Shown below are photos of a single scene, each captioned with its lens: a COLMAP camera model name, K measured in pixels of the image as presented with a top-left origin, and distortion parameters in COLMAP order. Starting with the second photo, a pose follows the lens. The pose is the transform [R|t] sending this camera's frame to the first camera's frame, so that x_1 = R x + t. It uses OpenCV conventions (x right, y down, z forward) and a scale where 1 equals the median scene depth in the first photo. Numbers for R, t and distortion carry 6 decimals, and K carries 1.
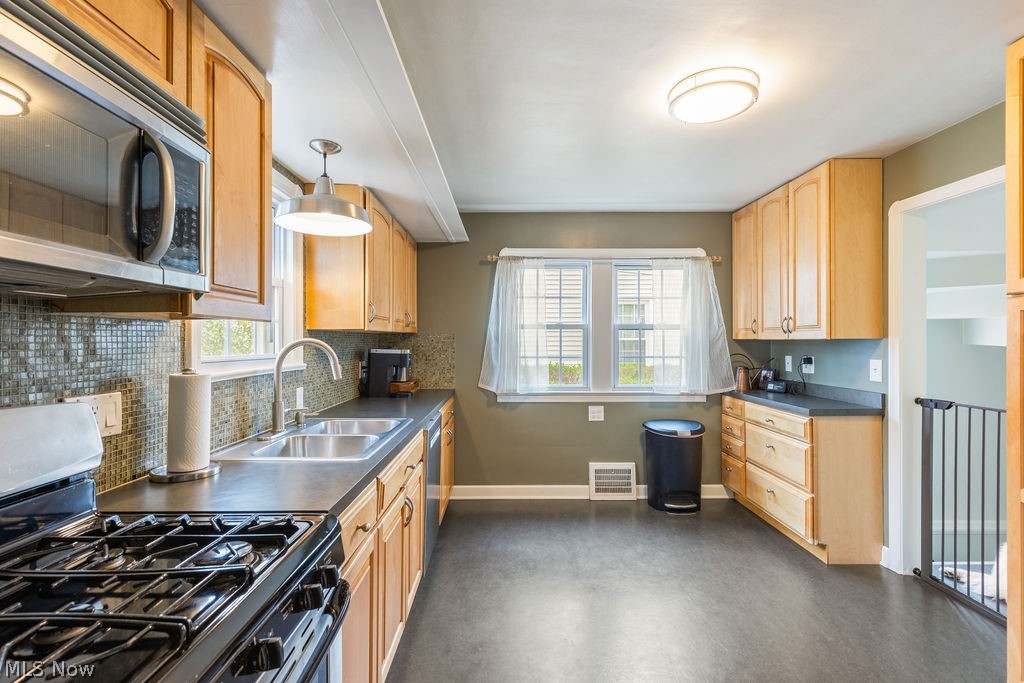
lens RADIAL K [[457.9, 0, 510.8], [0, 457.9, 337.4], [0, 0, 1]] dist [0.000008, 0.000089]
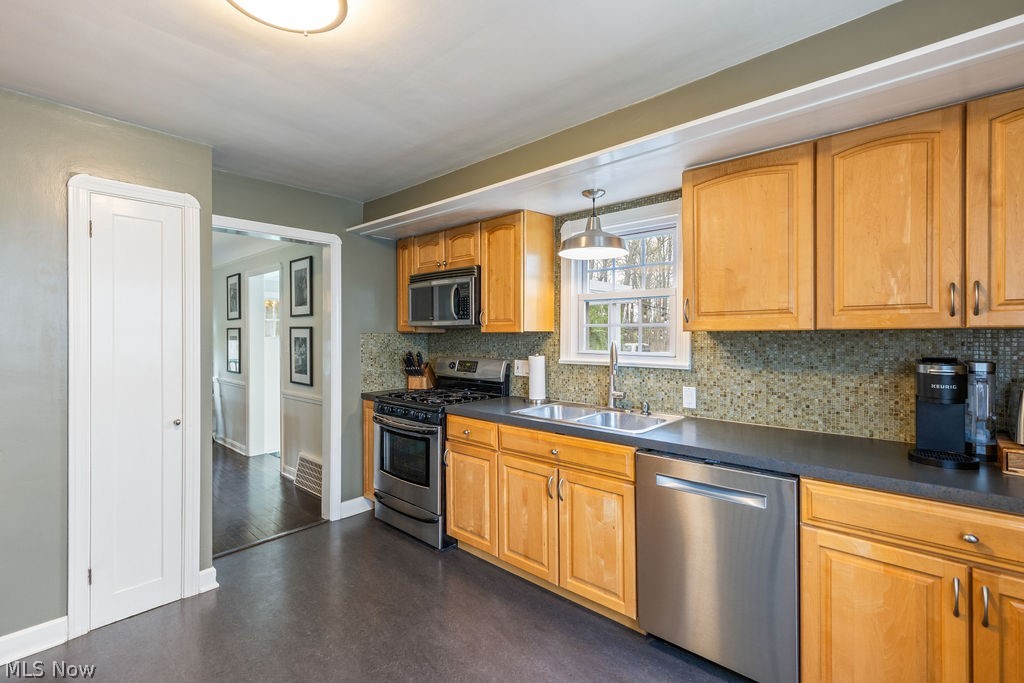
lens RADIAL K [[457.9, 0, 510.8], [0, 457.9, 337.4], [0, 0, 1]] dist [0.000008, 0.000089]
pose [[-0.675100, 0.002530, -0.737722, 0.729121], [0.005248, 0.999985, -0.001374, -0.006047], [0.737708, -0.004799, -0.675103, 1.733368]]
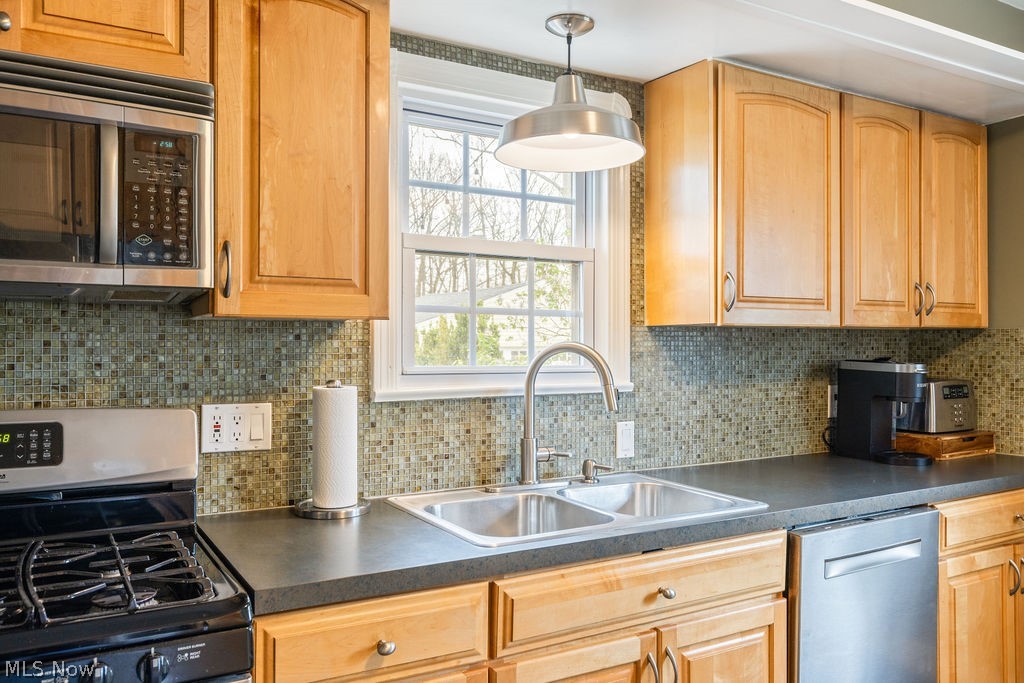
lens RADIAL K [[803.0, 0, 514.9], [0, 803.0, 346.0], [0, 0, 1]] dist [0.003764, -0.002878]
pose [[0.505474, 0.002046, -0.862840, 0.483637], [0.006202, 0.999963, 0.006005, 0.001073], [0.862820, -0.008387, 0.505442, 0.406241]]
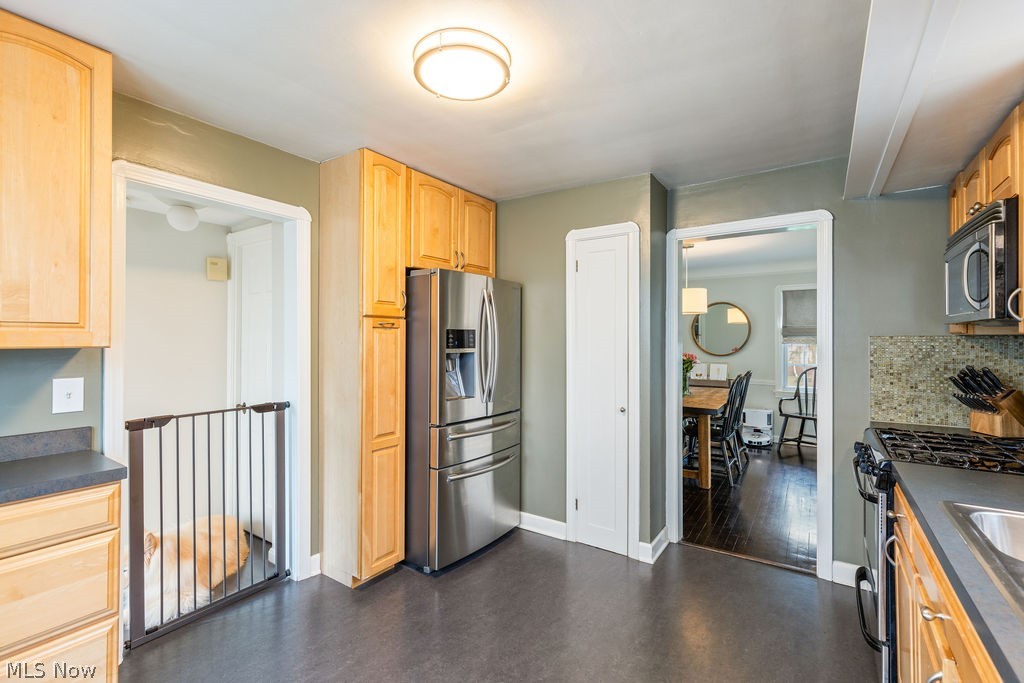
lens RADIAL K [[457.9, 0, 510.8], [0, 457.9, 337.4], [0, 0, 1]] dist [0.000008, 0.000089]
pose [[-0.823572, -0.001110, 0.567211, -0.113256], [-0.005861, 0.999961, -0.006554, -0.011285], [-0.567181, -0.008722, -0.823547, 1.697491]]
